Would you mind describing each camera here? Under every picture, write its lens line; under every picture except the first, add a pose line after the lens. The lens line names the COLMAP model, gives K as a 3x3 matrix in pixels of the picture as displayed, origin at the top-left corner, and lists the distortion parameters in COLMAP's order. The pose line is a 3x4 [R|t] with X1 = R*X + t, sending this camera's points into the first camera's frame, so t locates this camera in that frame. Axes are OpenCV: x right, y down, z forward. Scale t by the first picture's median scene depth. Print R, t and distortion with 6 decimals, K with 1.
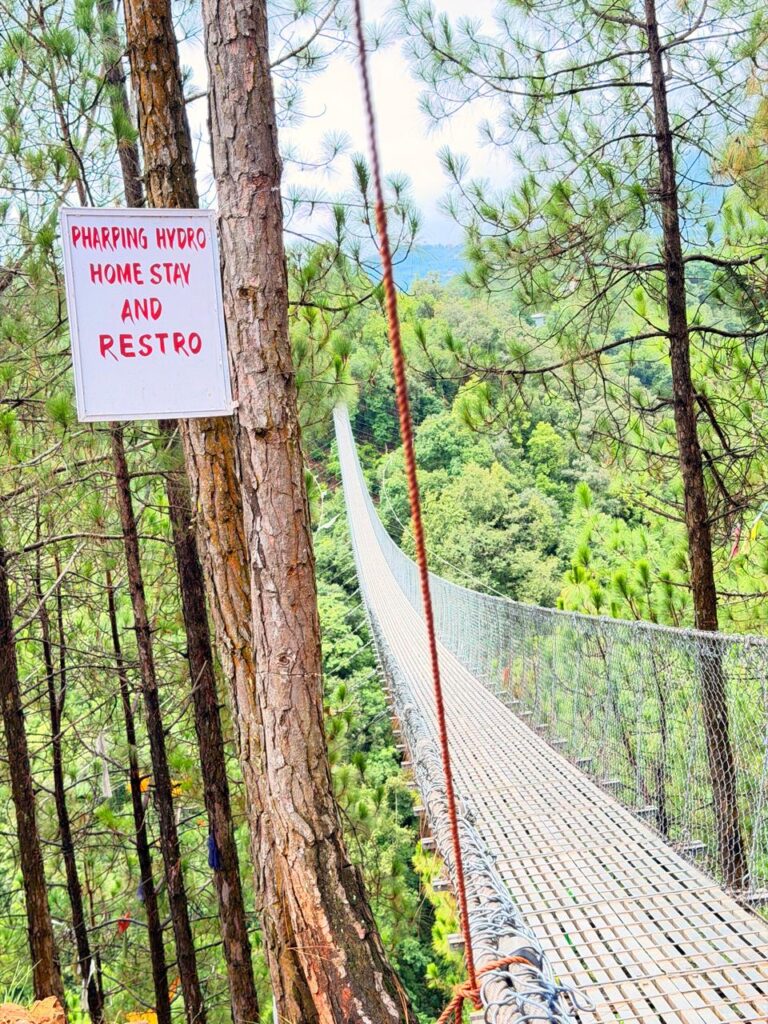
lens RADIAL K [[1422.5, 0, 381.4], [0, 1422.5, 506.9], [0, 0, 1]] dist [0.099518, -0.002515]
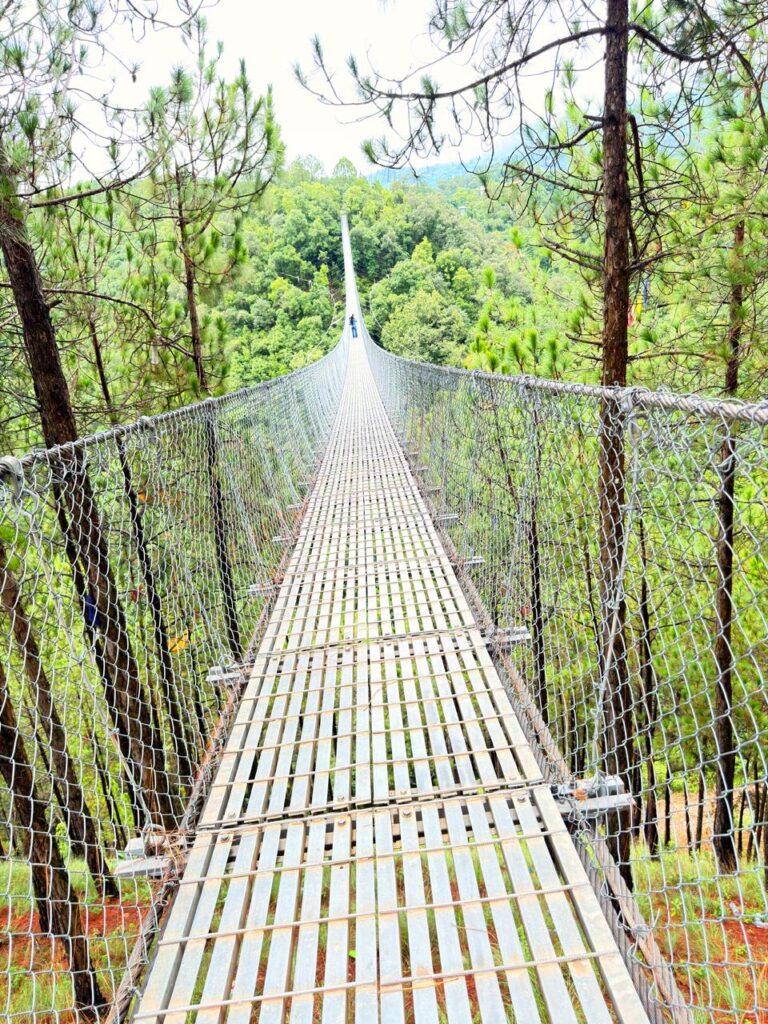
lens RADIAL K [[714.8, 0, 384.0], [0, 714.8, 512.0], [0, 0, 1]] dist [0.064165, -0.095602]
pose [[0.999753, 0.015556, 0.015854, 0.006142], [-0.019158, 0.965114, 0.261127, 0.003646], [-0.011239, -0.261366, 0.965174, 0.045731]]
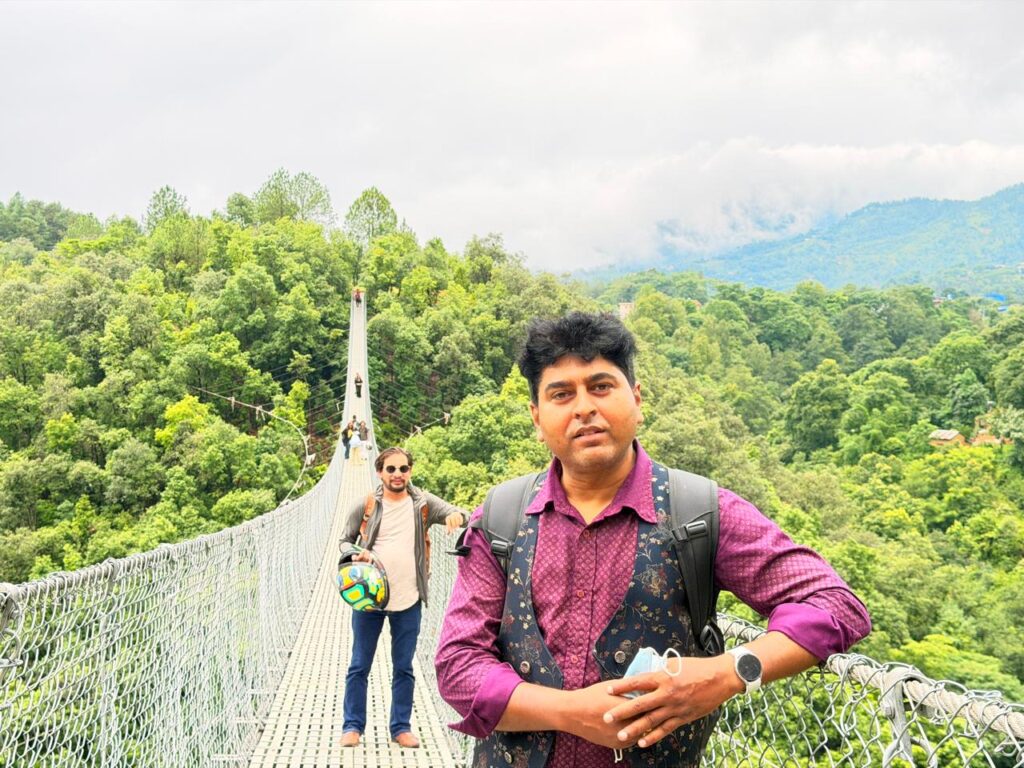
lens RADIAL K [[1422.5, 0, 512.0], [0, 1422.5, 384.0], [0, 0, 1]] dist [0.099518, -0.002515]
pose [[0.988717, 0.132983, 0.068957, 0.000888], [-0.125322, 0.986487, -0.105540, 0.010376], [-0.082060, 0.095708, 0.992021, 0.228487]]
